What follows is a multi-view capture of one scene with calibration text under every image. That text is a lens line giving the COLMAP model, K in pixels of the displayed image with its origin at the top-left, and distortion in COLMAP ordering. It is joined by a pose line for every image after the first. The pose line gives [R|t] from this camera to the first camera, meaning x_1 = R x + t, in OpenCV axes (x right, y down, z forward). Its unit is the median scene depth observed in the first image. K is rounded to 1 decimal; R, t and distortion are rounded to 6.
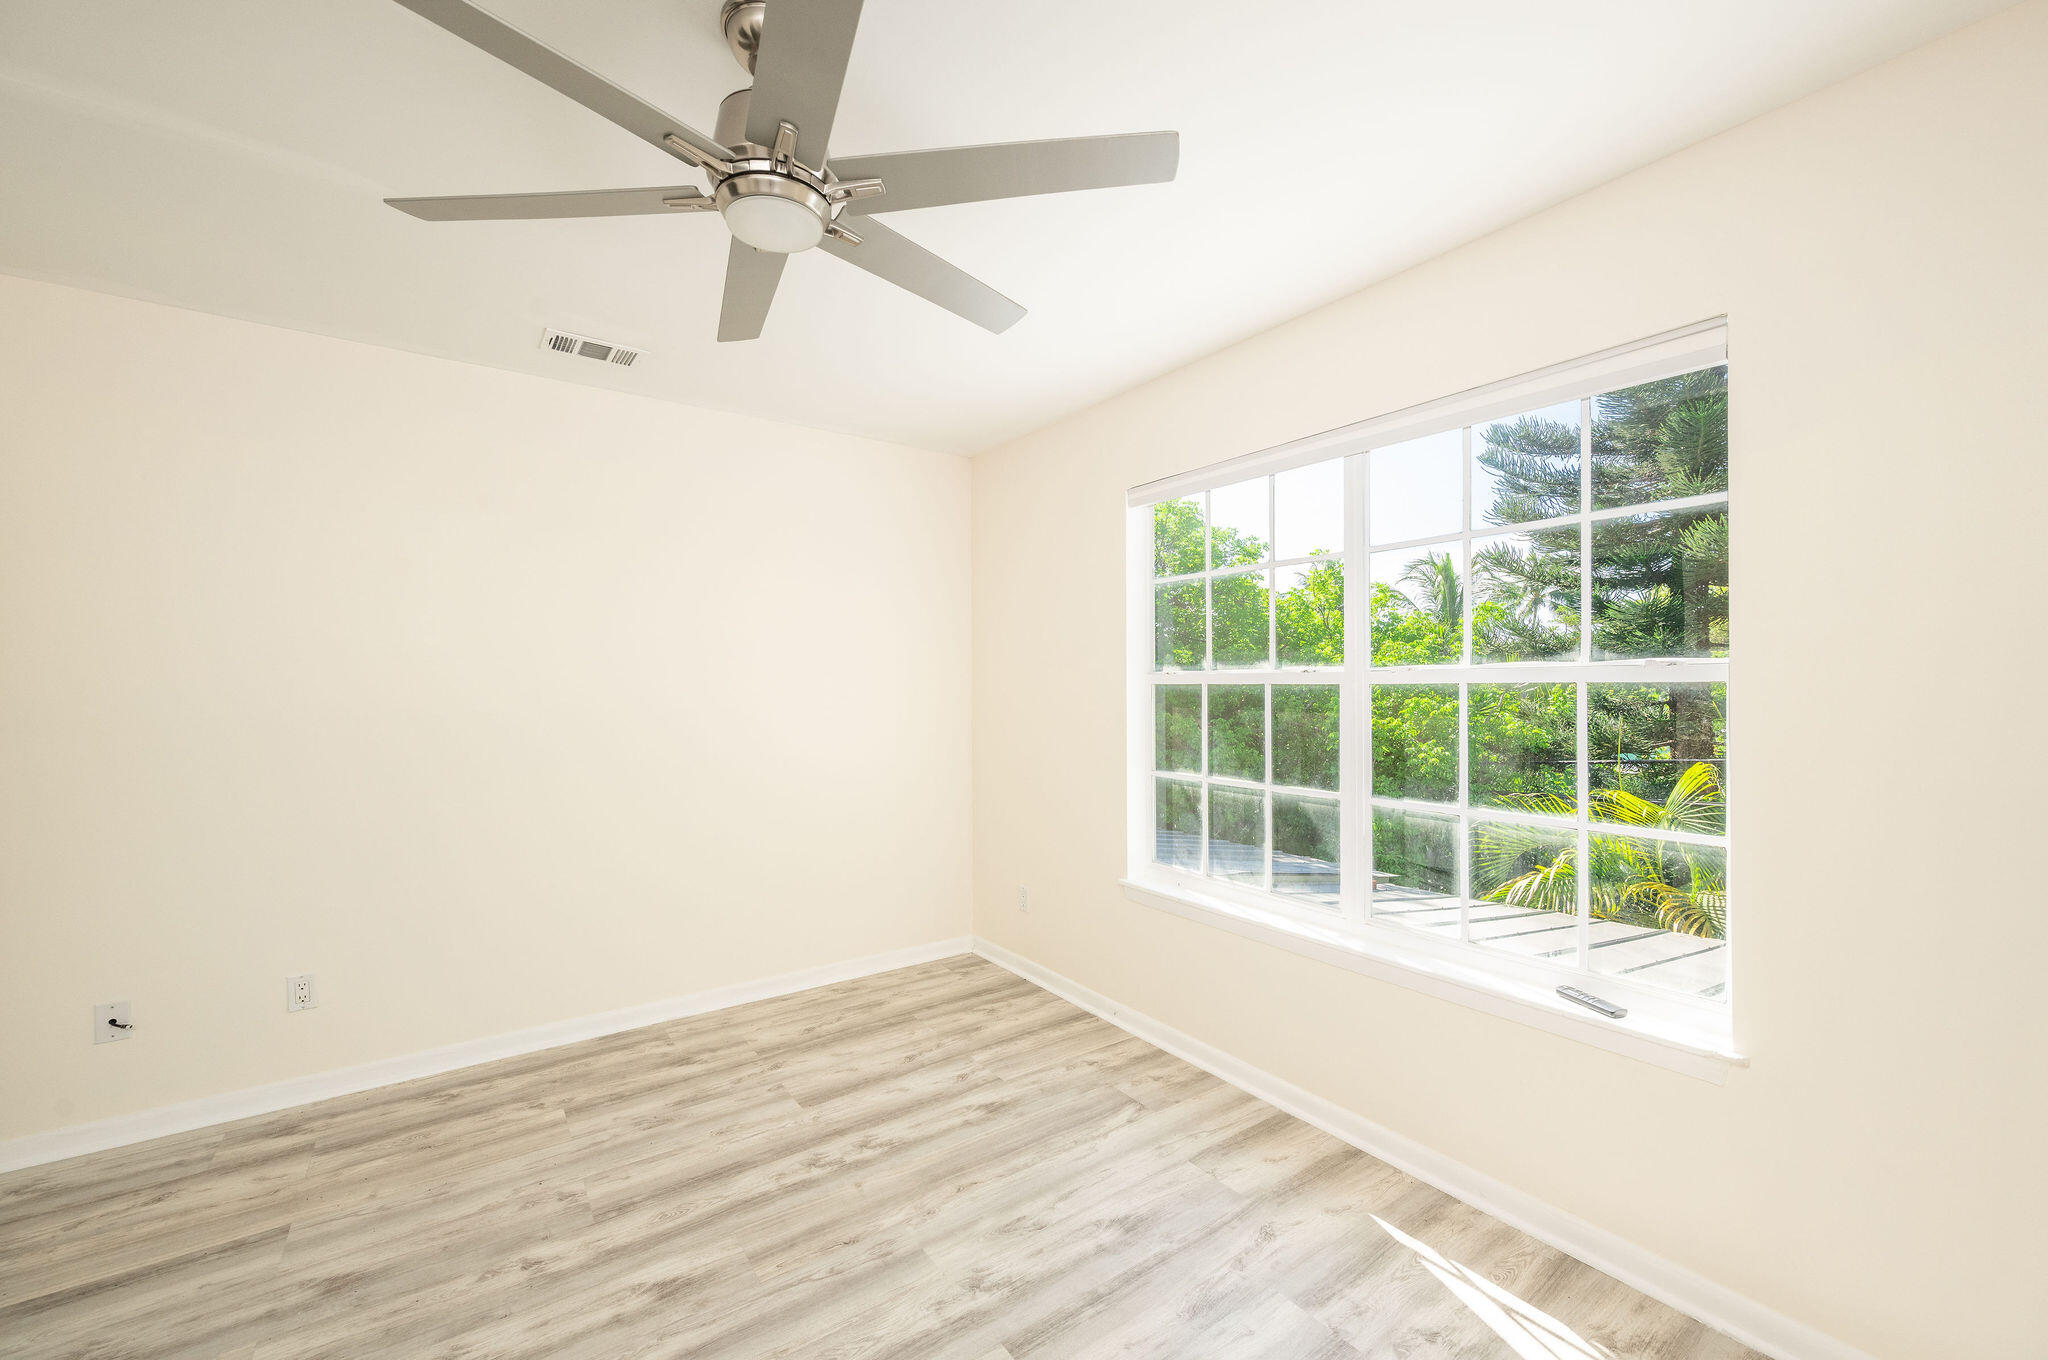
lens RADIAL K [[806.6, 0, 1029.1], [0, 806.6, 684.6], [0, 0, 1]] dist [-0.000985, -0.000070]
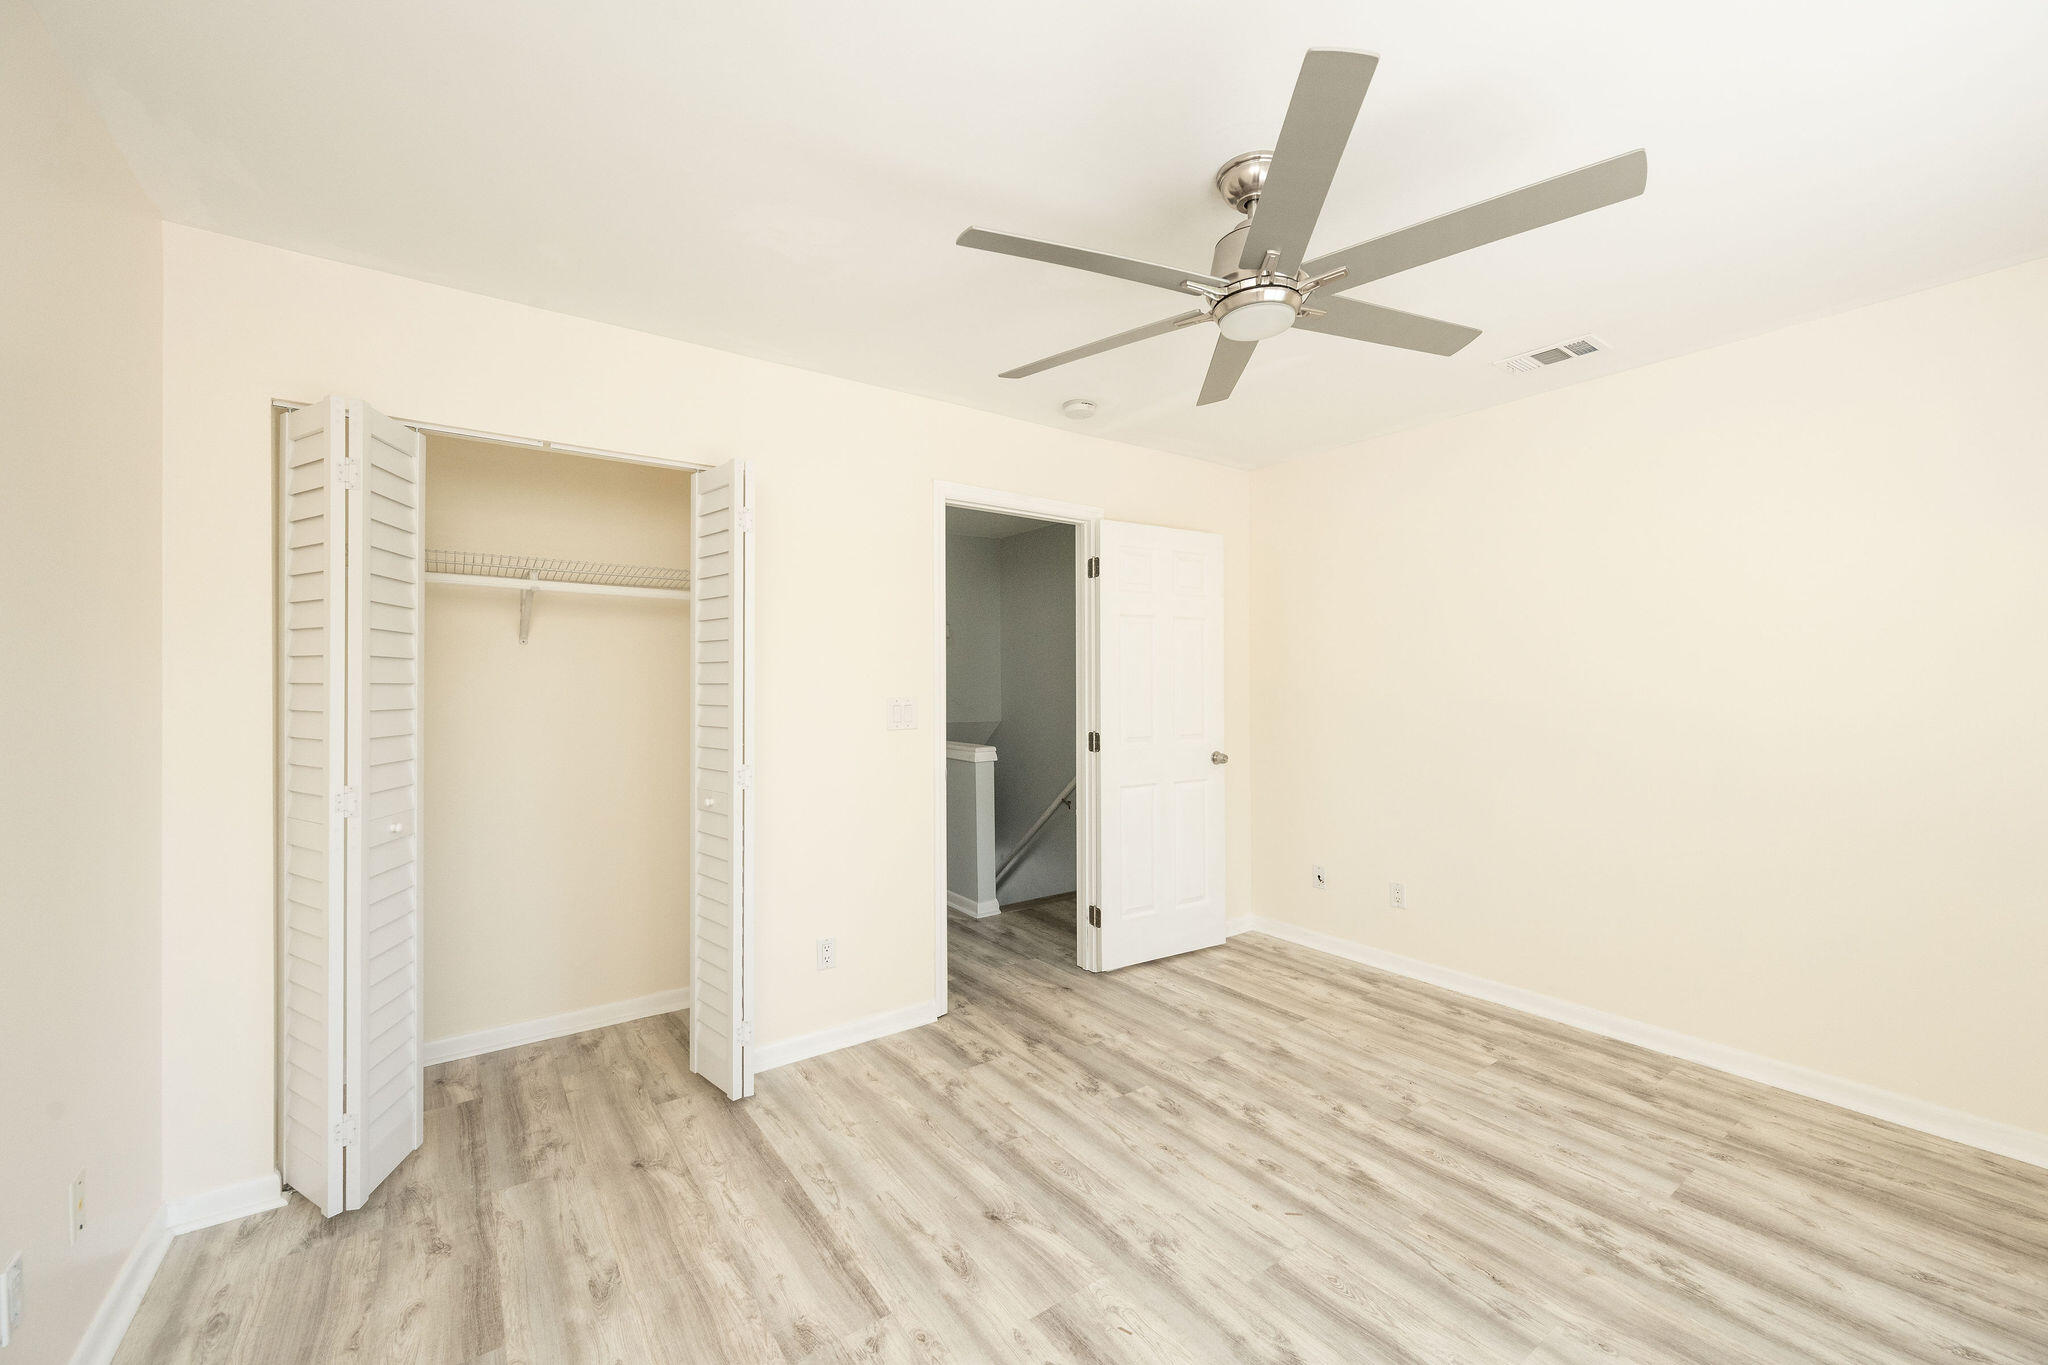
lens RADIAL K [[806.6, 0, 1029.1], [0, 806.6, 687.1], [0, 0, 1]] dist [-0.000985, -0.000070]
pose [[0.000742, 0.005559, -0.999984, 0.566546], [0.007883, 0.999953, 0.005565, -0.000374], [0.999969, -0.007887, 0.000698, 0.377234]]
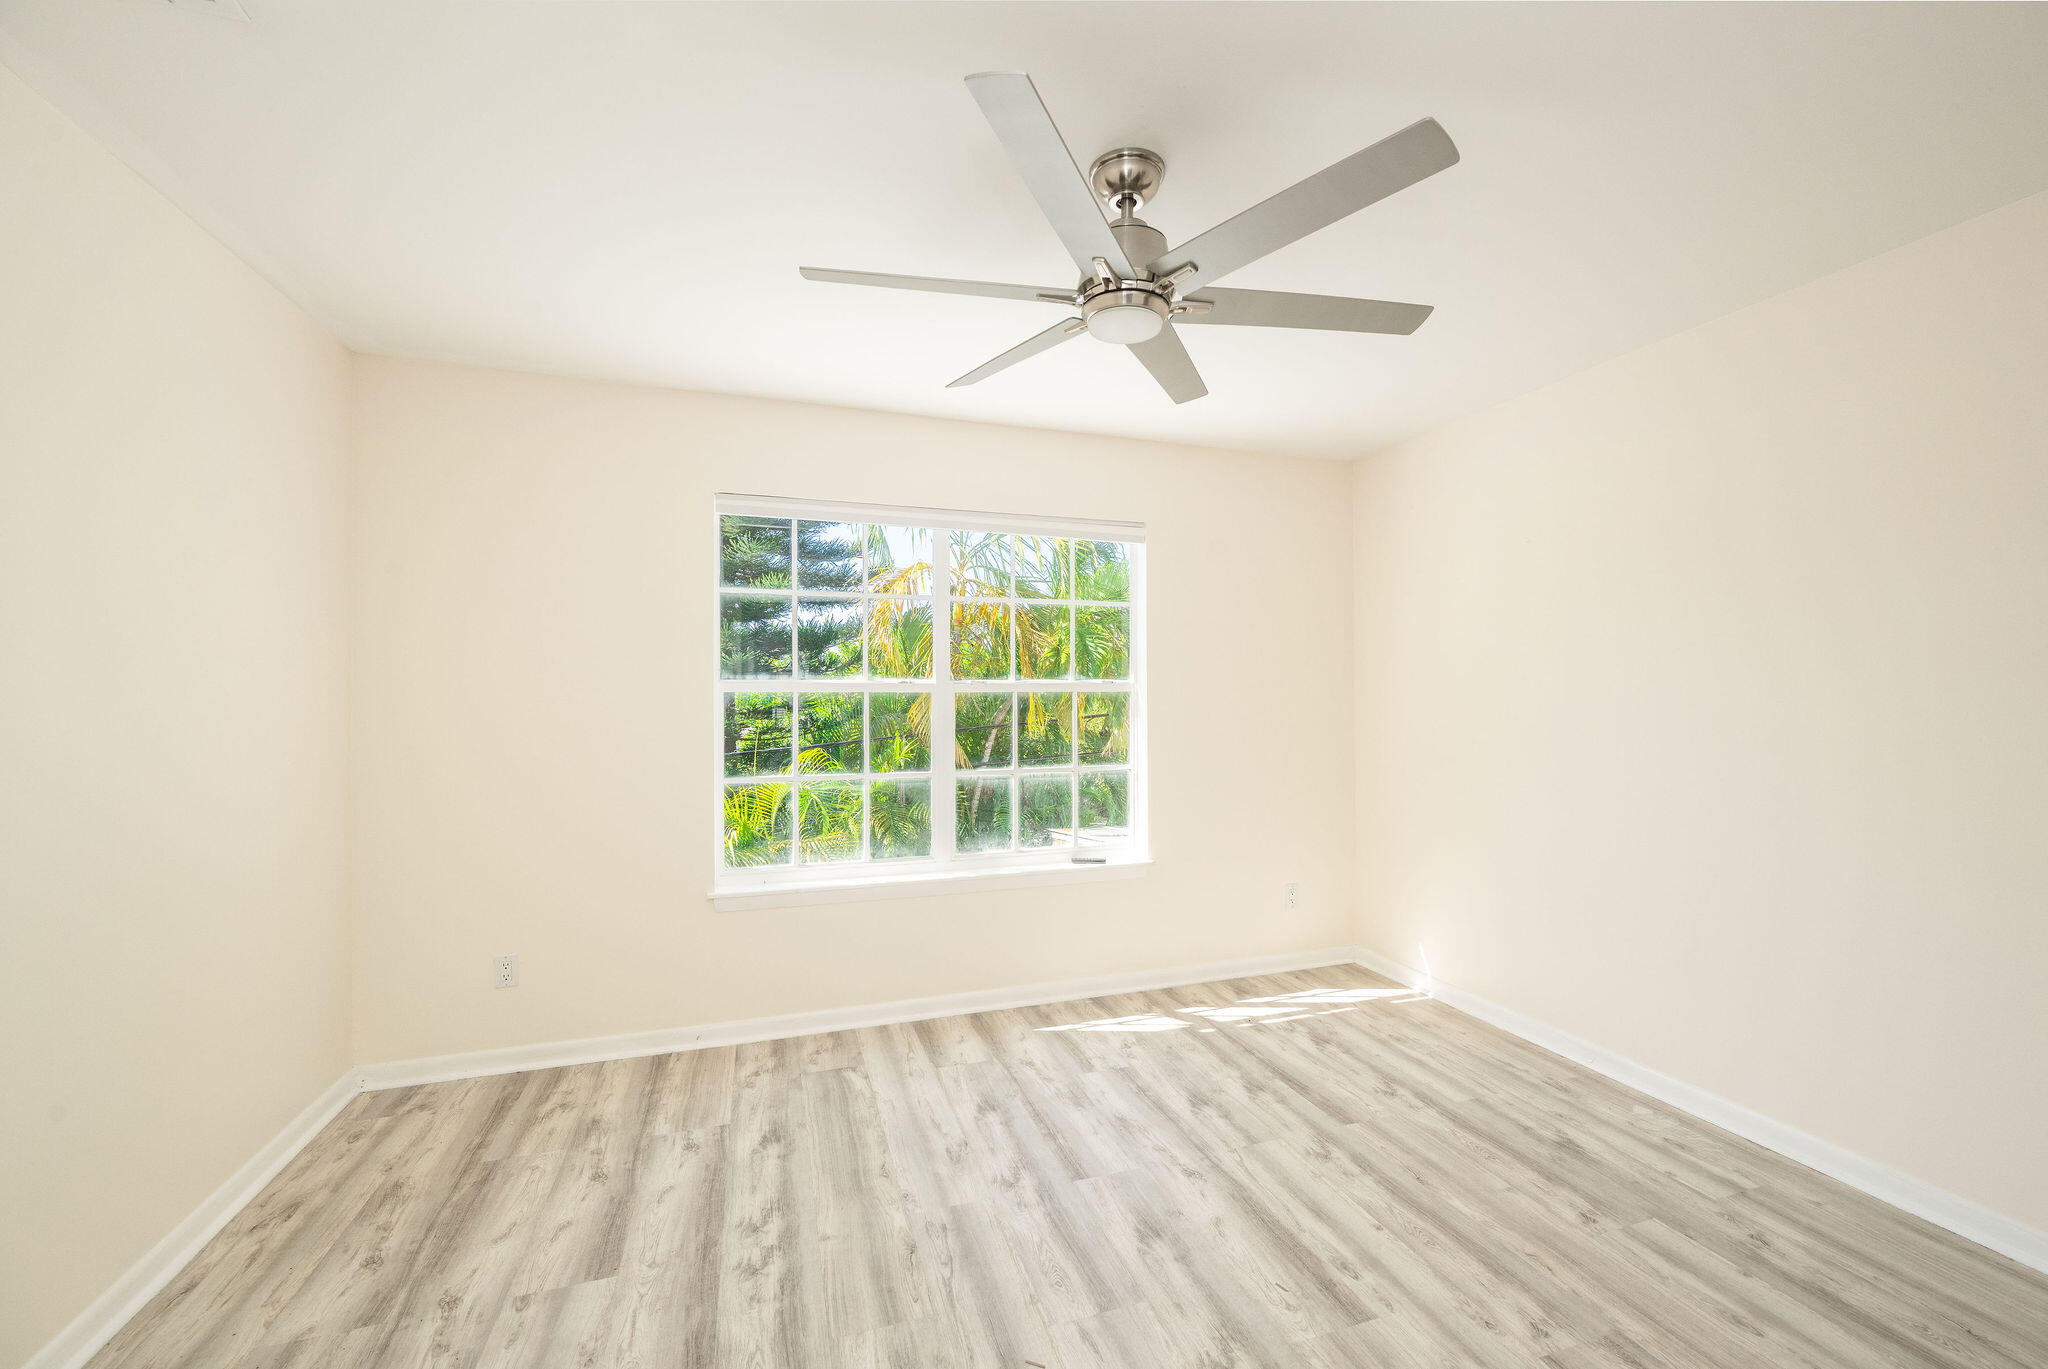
lens RADIAL K [[806.6, 0, 1029.1], [0, 806.6, 689.1], [0, 0, 1]] dist [-0.000985, -0.000070]
pose [[0.300877, 0.006647, 0.953640, -0.918586], [0.001477, 0.999971, -0.007436, 0.004649], [-0.953662, 0.003646, 0.300859, 0.452772]]
